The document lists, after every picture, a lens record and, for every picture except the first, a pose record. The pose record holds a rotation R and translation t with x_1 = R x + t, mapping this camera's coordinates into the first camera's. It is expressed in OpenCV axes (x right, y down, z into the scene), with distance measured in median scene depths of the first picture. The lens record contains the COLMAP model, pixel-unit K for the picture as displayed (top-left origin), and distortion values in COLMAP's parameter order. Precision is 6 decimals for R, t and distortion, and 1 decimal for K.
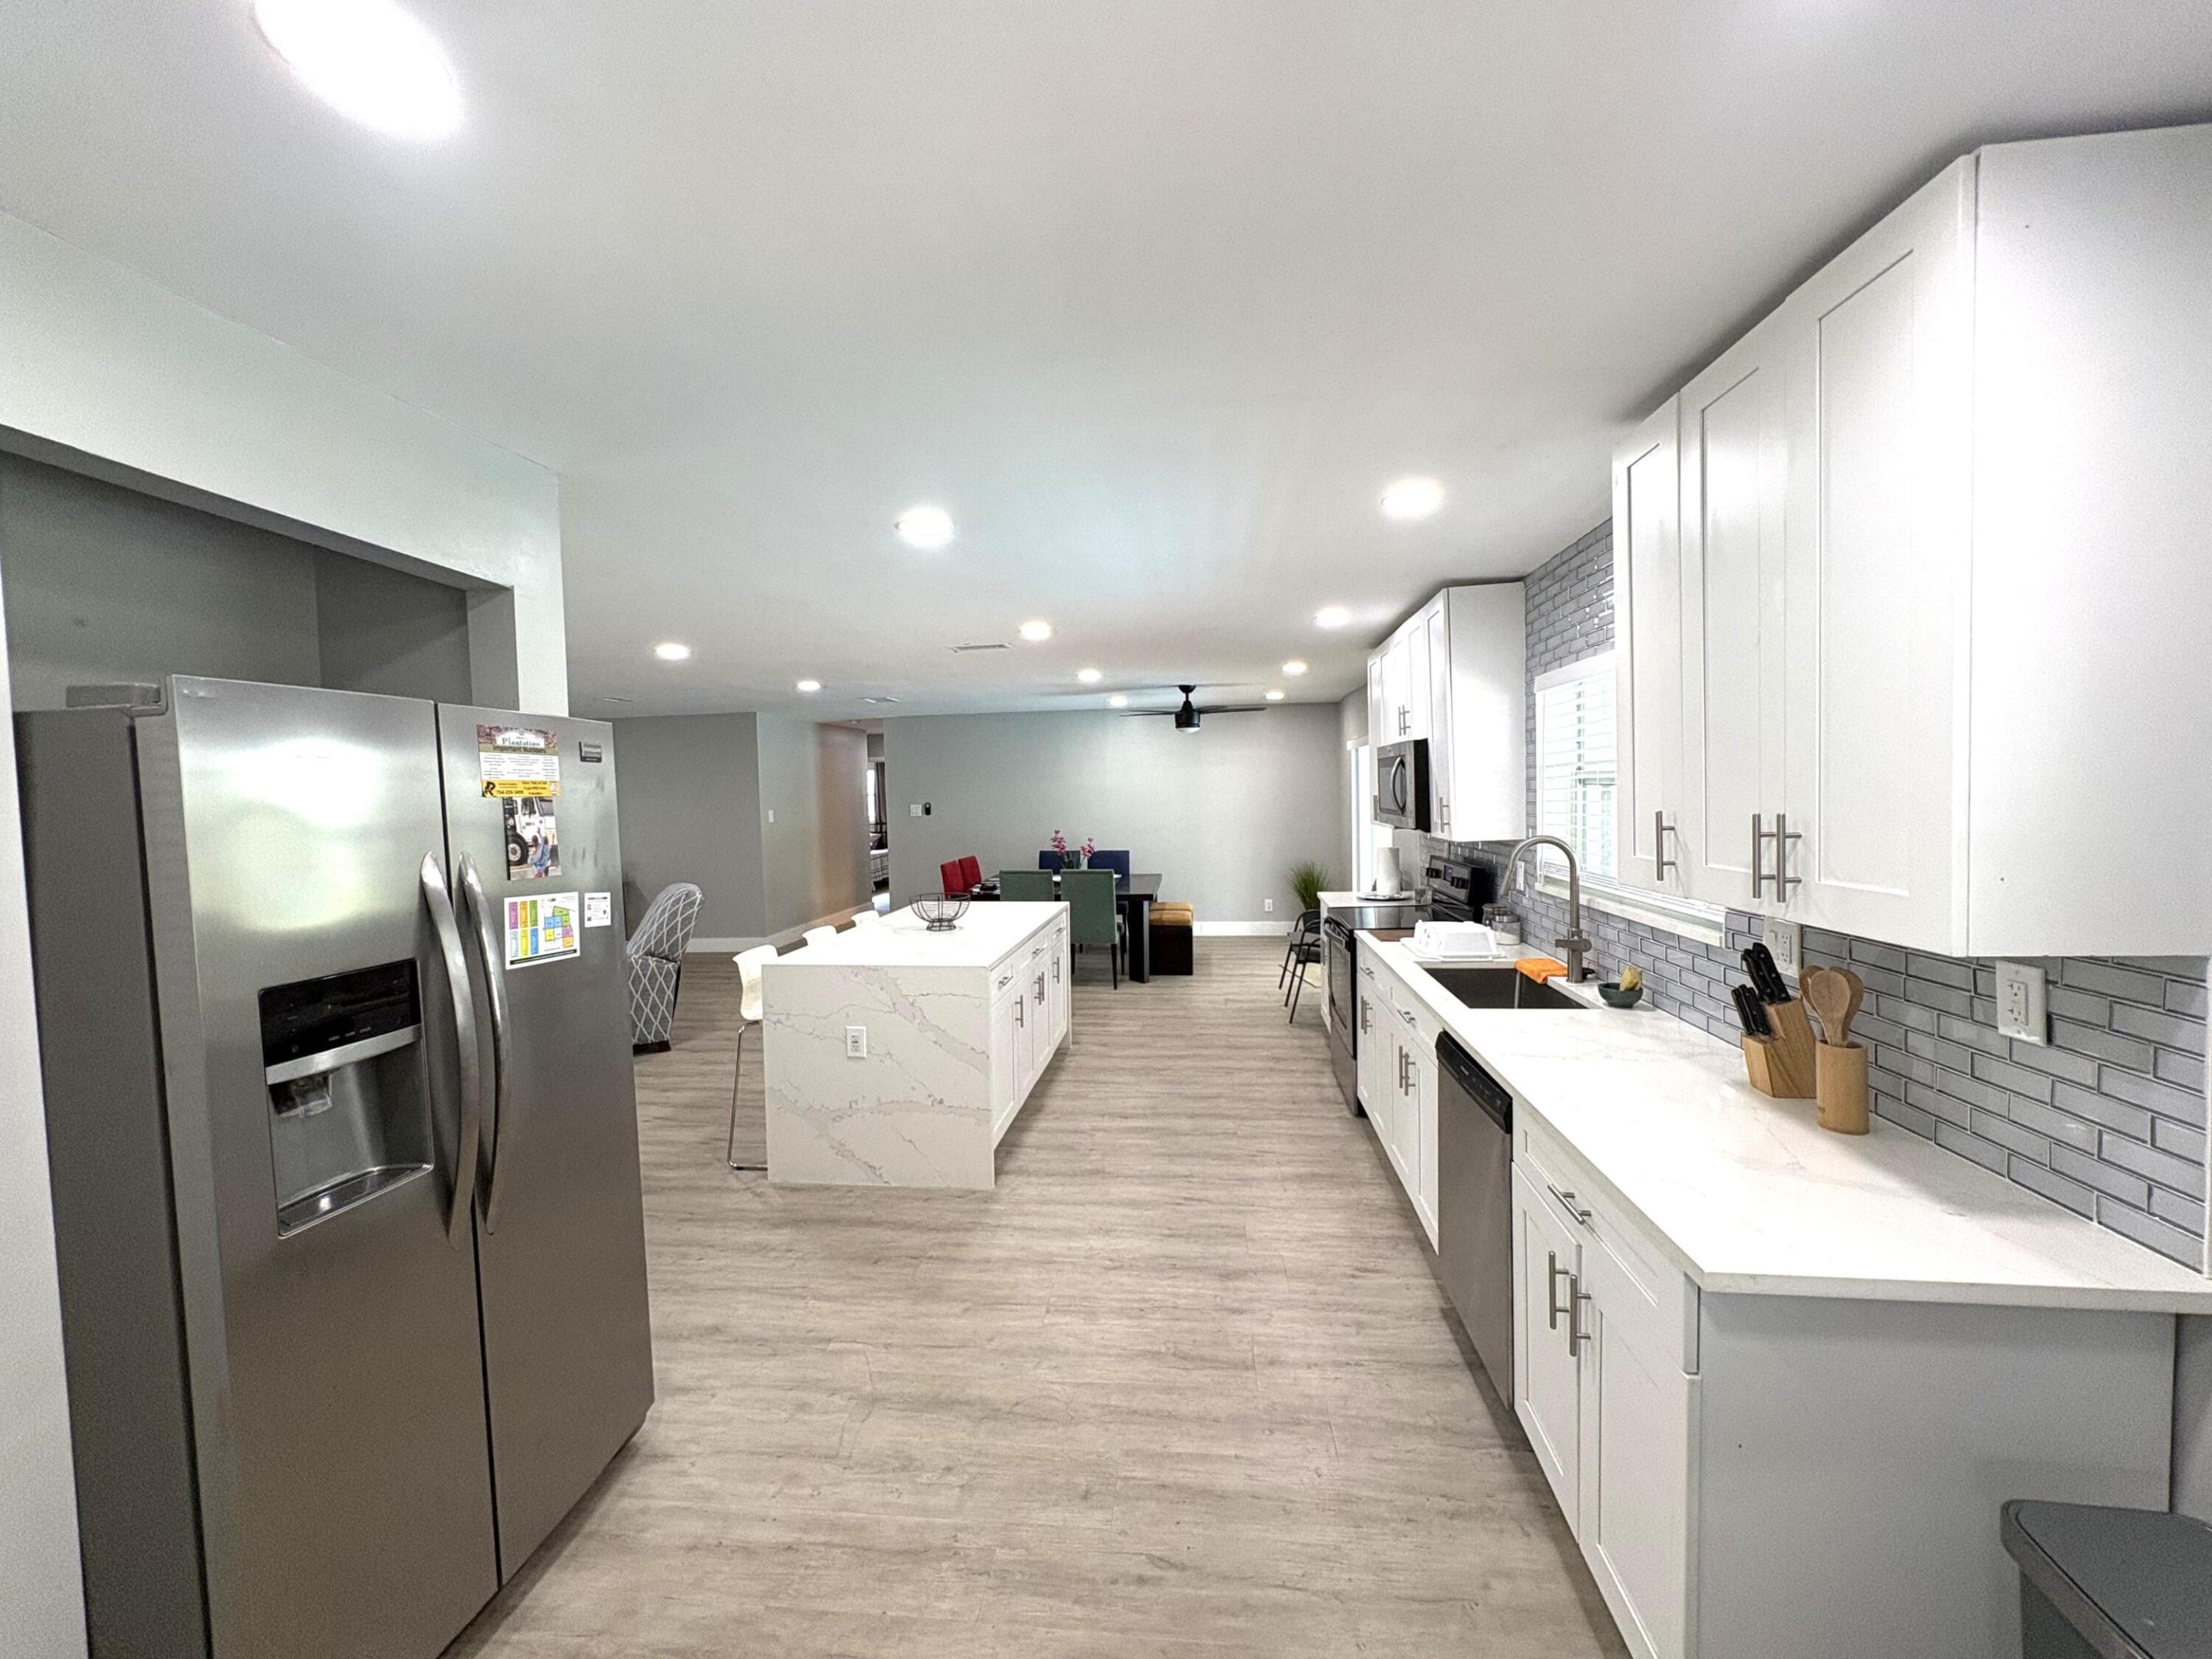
lens RADIAL K [[884.1, 0, 1106.0], [0, 884.1, 829.5], [0, 0, 1]] dist [0.001108, -0.000128]
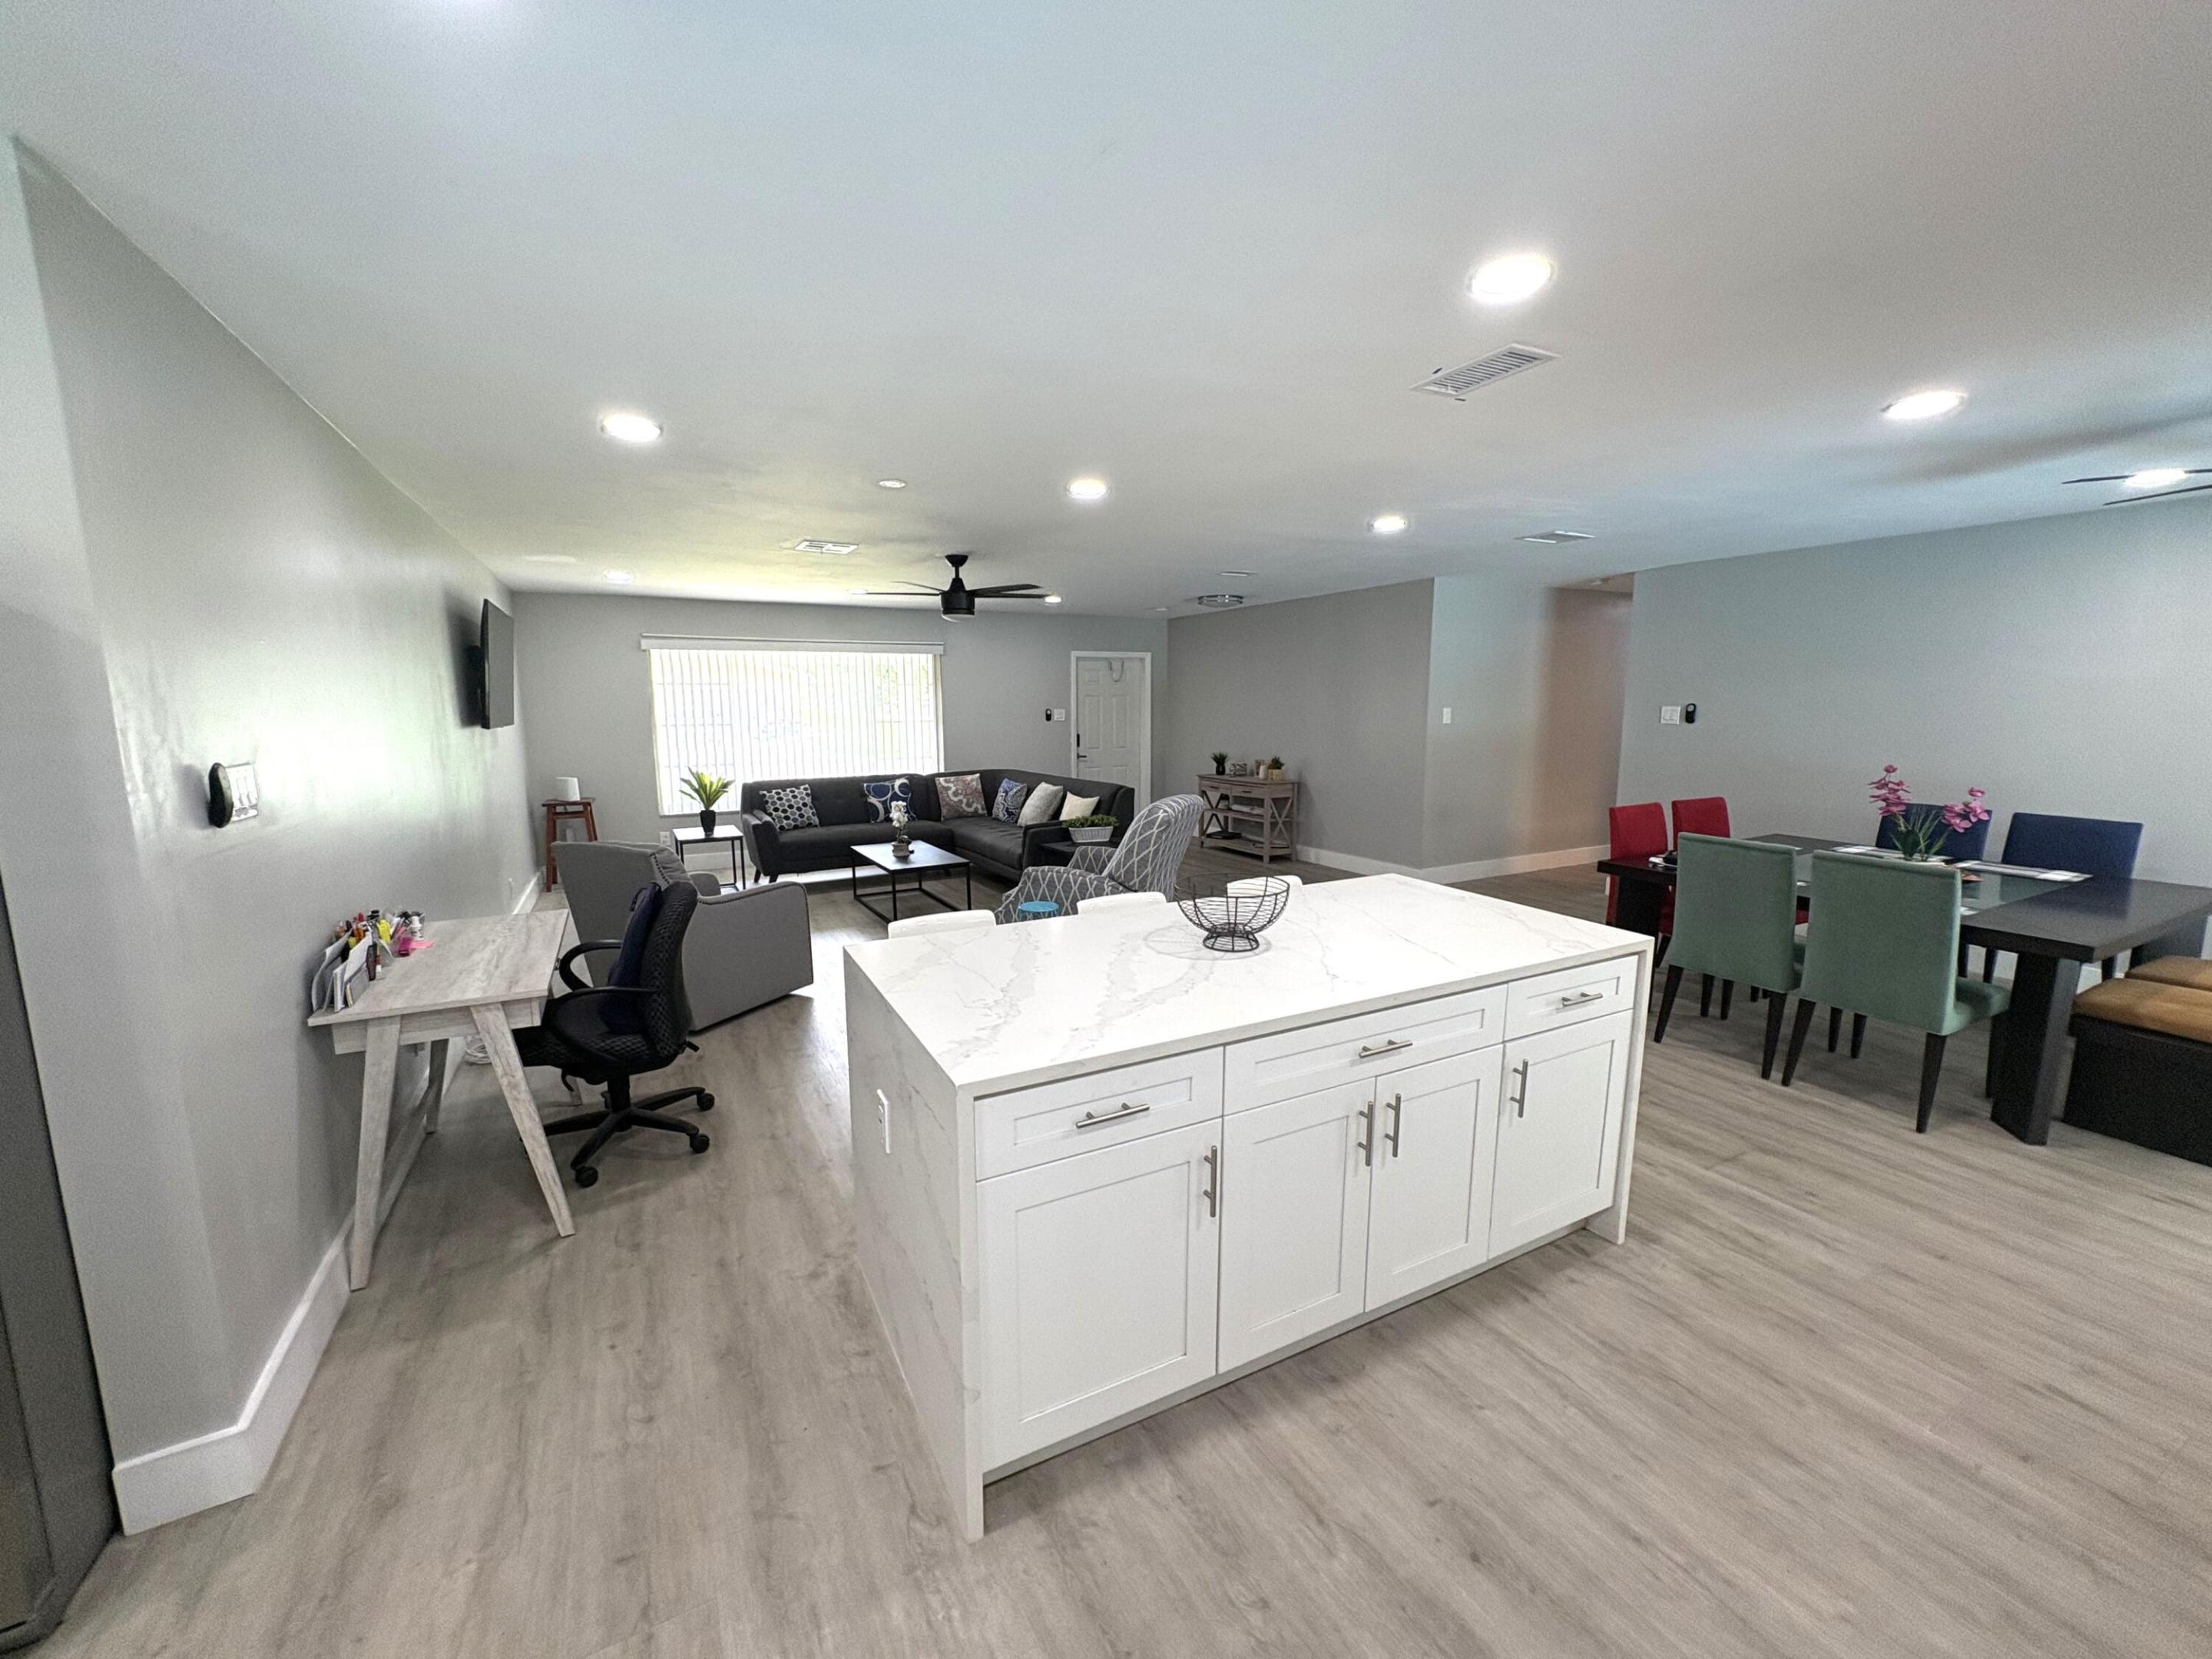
lens RADIAL K [[884.1, 0, 1106.0], [0, 884.1, 829.5], [0, 0, 1]] dist [0.001108, -0.000128]
pose [[0.565935, 0.147388, -0.811169, 0.168503], [-0.047660, 0.988094, 0.146284, -0.027375], [0.823071, -0.044127, 0.566221, 0.575688]]
